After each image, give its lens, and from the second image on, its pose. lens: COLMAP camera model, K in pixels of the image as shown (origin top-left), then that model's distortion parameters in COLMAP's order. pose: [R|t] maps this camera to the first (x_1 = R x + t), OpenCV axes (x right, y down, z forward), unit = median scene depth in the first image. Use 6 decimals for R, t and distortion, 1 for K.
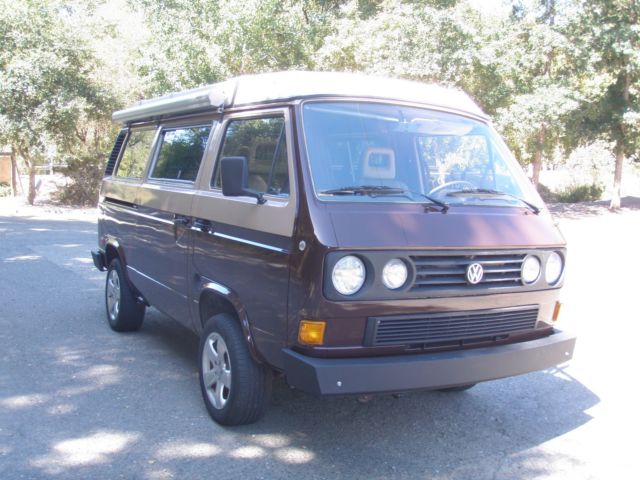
lens RADIAL K [[717.4, 0, 310.2], [0, 717.4, 240.3], [0, 0, 1]] dist [-0.207902, 0.244290]
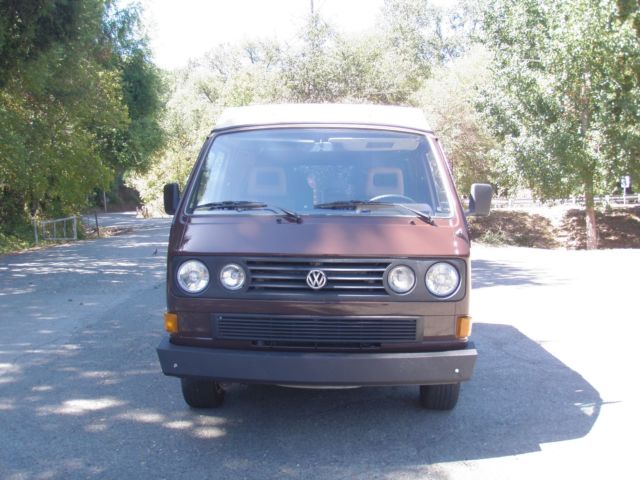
lens RADIAL K [[717.4, 0, 310.2], [0, 717.4, 240.3], [0, 0, 1]] dist [-0.207902, 0.244290]
pose [[0.846624, -0.011342, -0.532070, 0.702160], [-0.016159, 0.998764, -0.047002, 0.034334], [0.531946, 0.048391, 0.845395, 0.076615]]
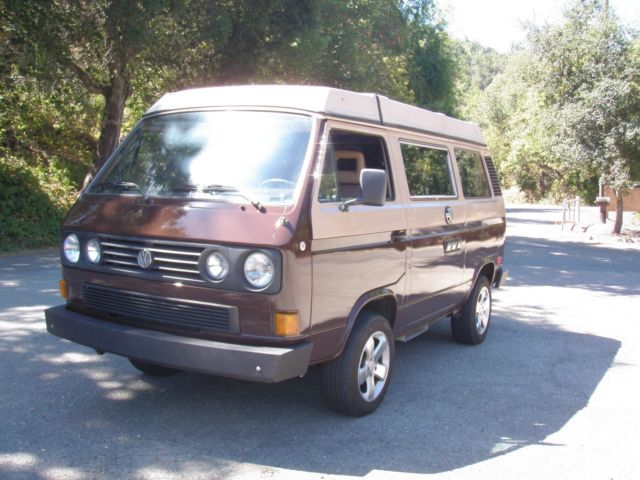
lens RADIAL K [[717.4, 0, 310.2], [0, 717.4, 240.3], [0, 0, 1]] dist [-0.207902, 0.244290]
pose [[0.520185, 0.045311, -0.852851, 1.146129], [-0.089197, 0.996013, -0.001487, -0.002639], [0.849383, 0.076846, 0.522152, 0.569010]]
